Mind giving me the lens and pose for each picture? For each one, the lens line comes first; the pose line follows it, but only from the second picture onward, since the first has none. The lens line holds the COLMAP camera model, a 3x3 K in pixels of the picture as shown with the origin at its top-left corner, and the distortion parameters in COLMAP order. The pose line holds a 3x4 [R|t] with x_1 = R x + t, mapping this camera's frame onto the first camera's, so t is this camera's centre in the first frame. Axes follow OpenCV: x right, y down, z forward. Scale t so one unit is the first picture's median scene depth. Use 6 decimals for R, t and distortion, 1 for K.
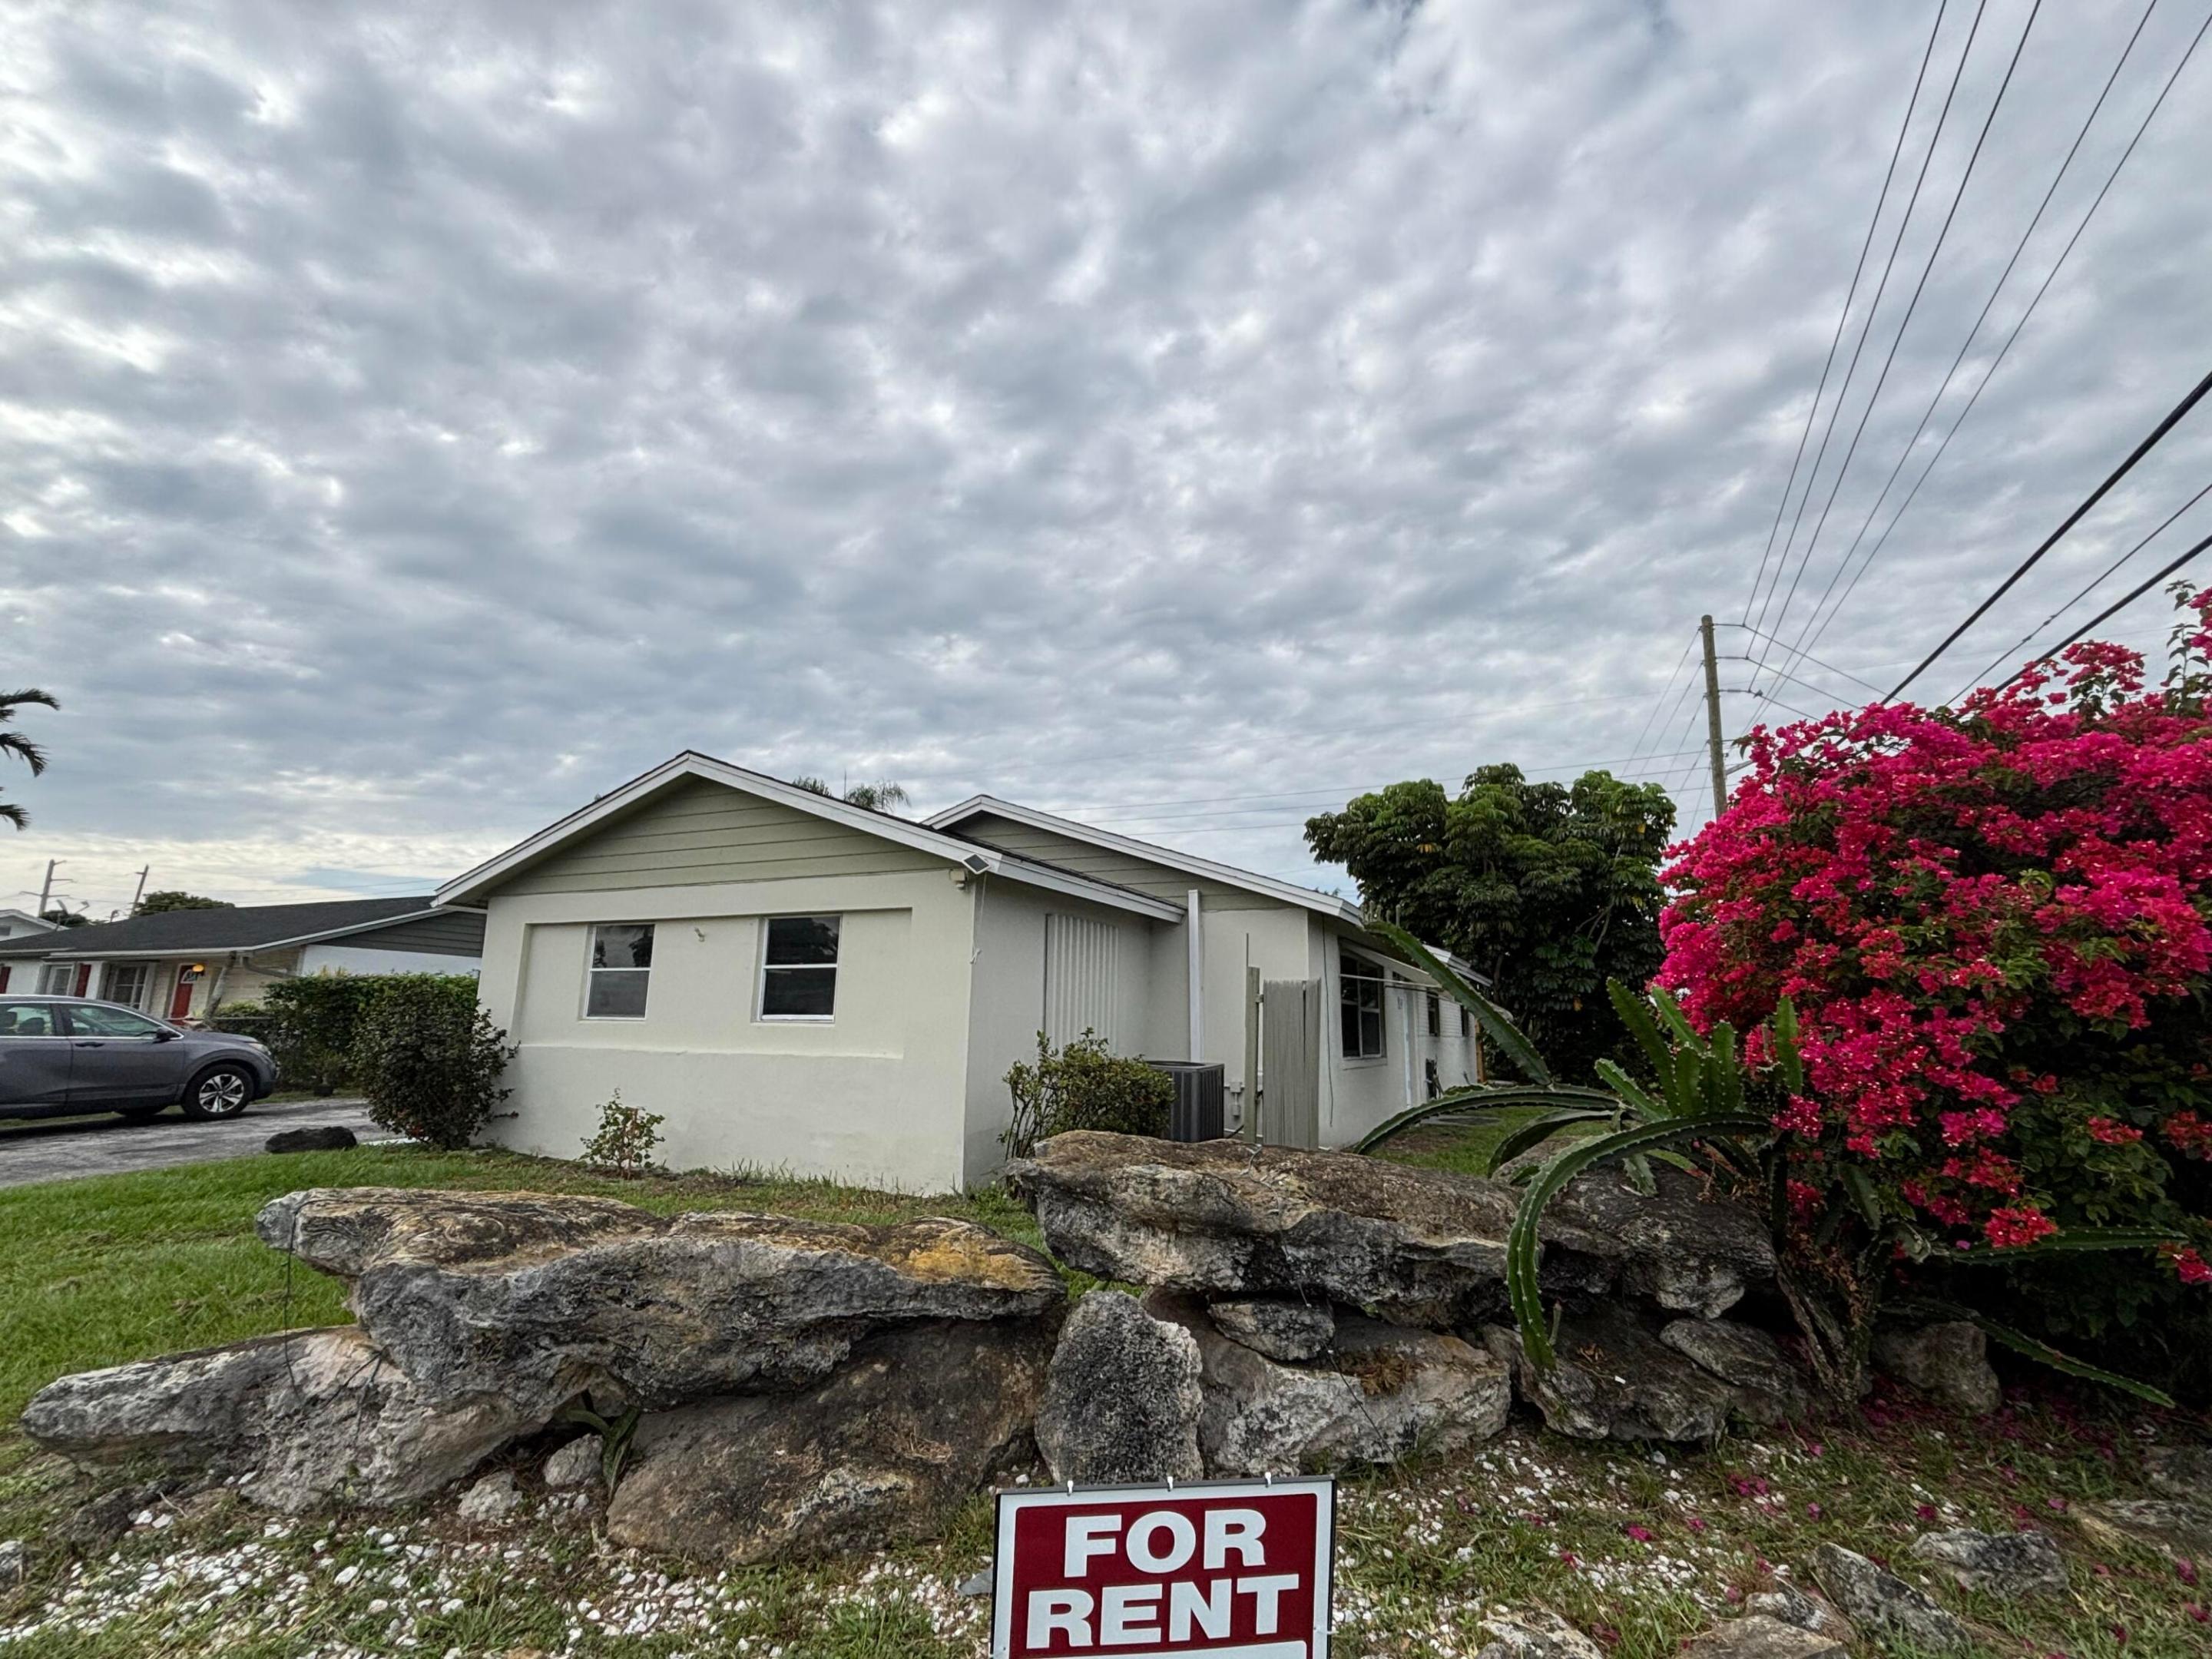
lens RADIAL K [[1015.8, 0, 1108.3], [0, 1015.8, 816.4], [0, 0, 1]] dist [-0.000762, 0.005078]
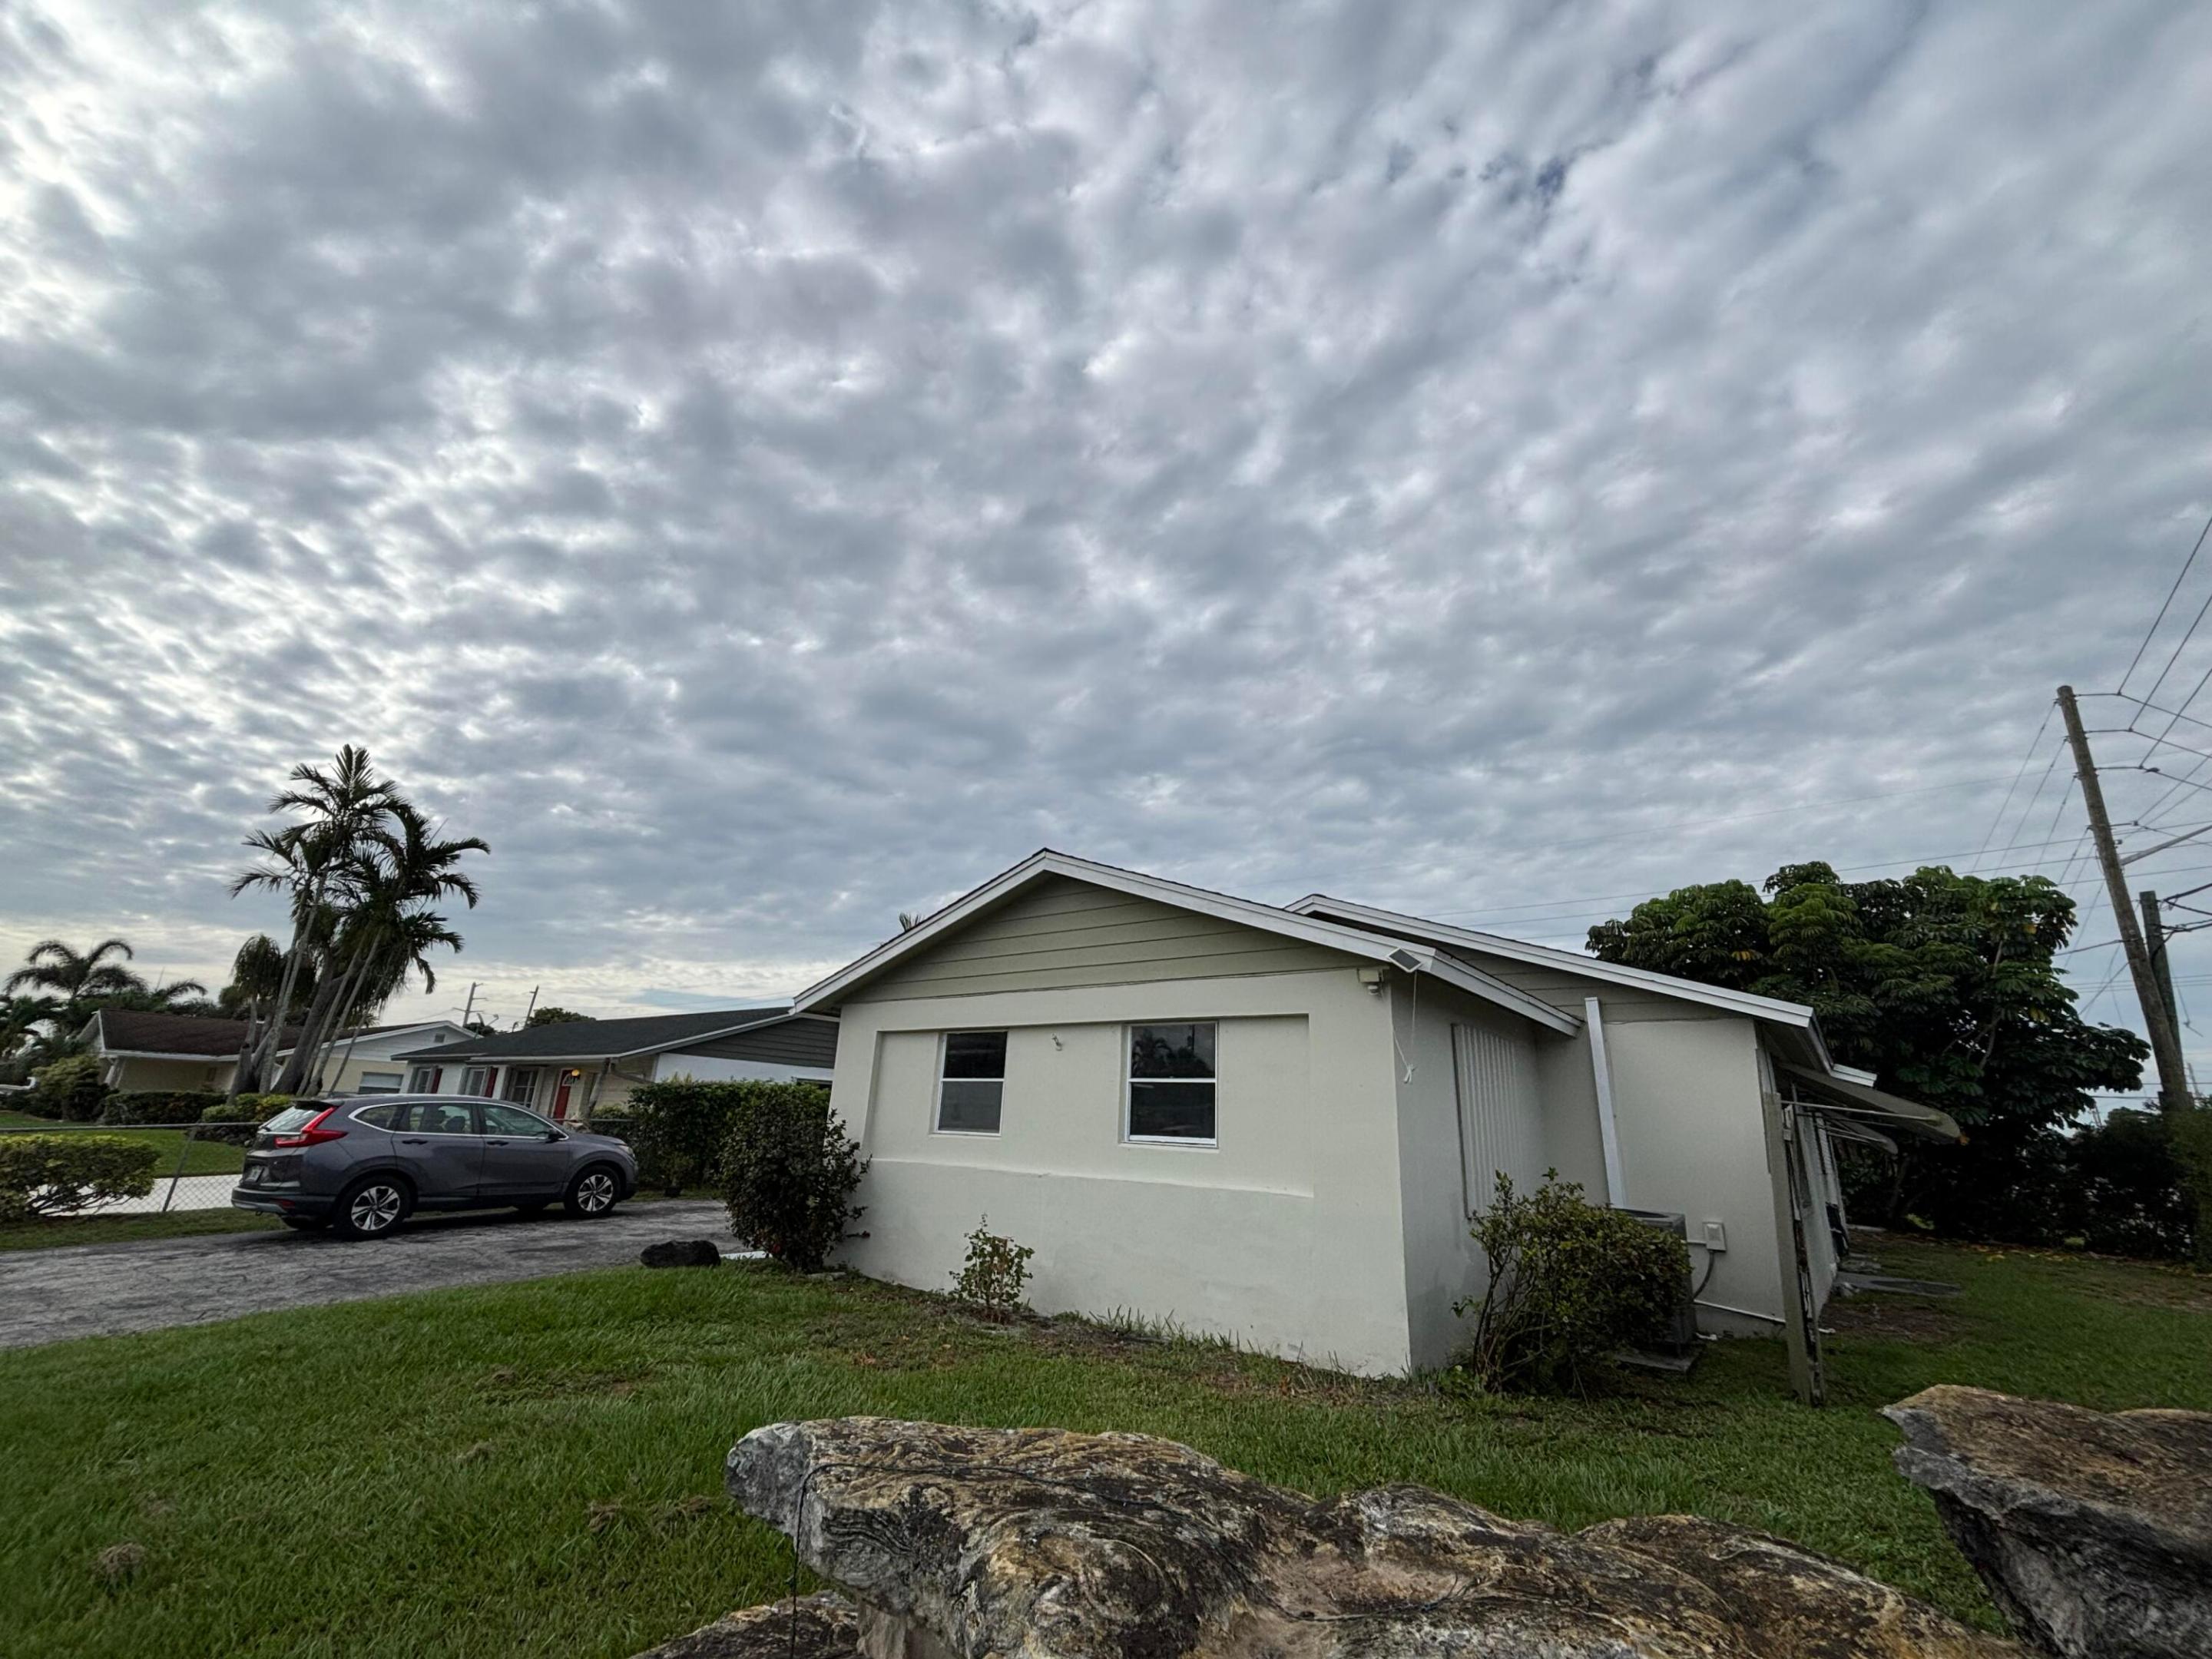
lens RADIAL K [[926.2, 0, 1106.0], [0, 926.2, 829.5], [0, 0, 1]] dist [0.004245, 0.000106]
pose [[0.978088, -0.040448, -0.204223, -0.010570], [0.016295, 0.992810, -0.118590, 0.001345], [0.207552, 0.112663, 0.971715, 0.009641]]
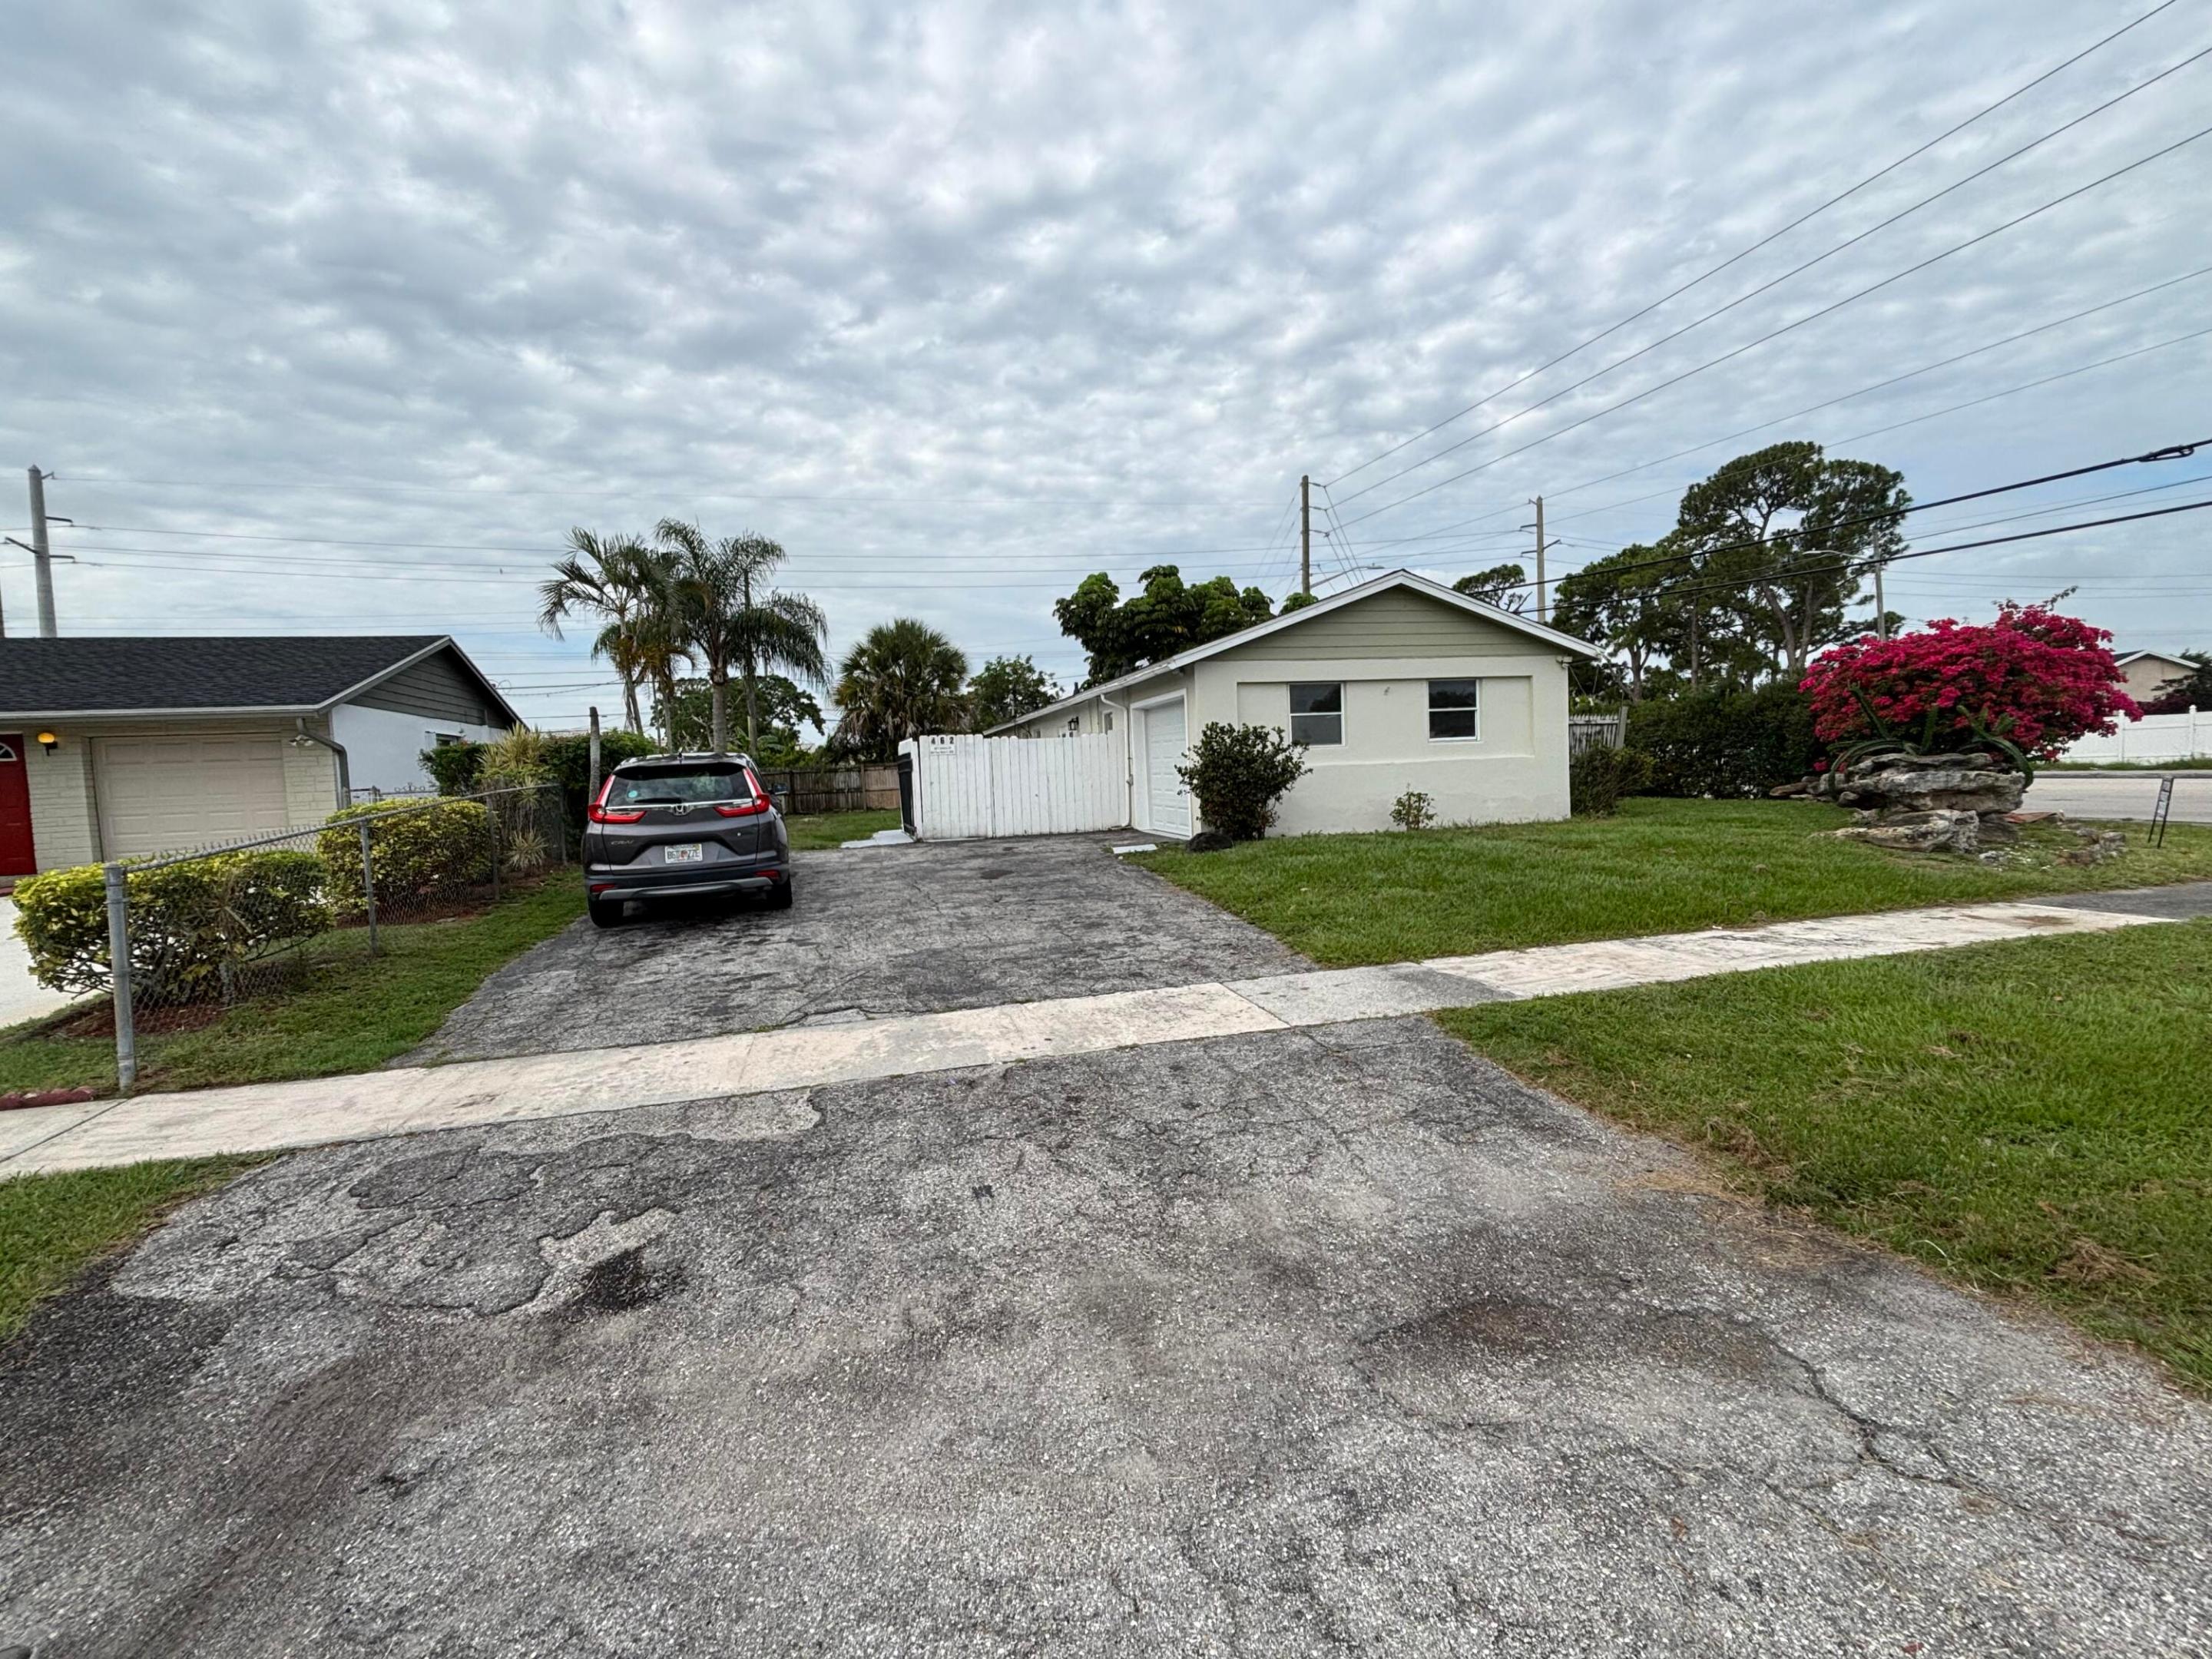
lens RADIAL K [[1044.0, 0, 1108.1], [0, 1044.0, 768.9], [0, 0, 1]] dist [-0.000695, 0.005556]
pose [[0.757947, -0.041813, 0.650975, -0.109266], [-0.076796, 0.985284, 0.152702, 0.001287], [-0.647780, -0.165732, 0.743582, 0.002875]]
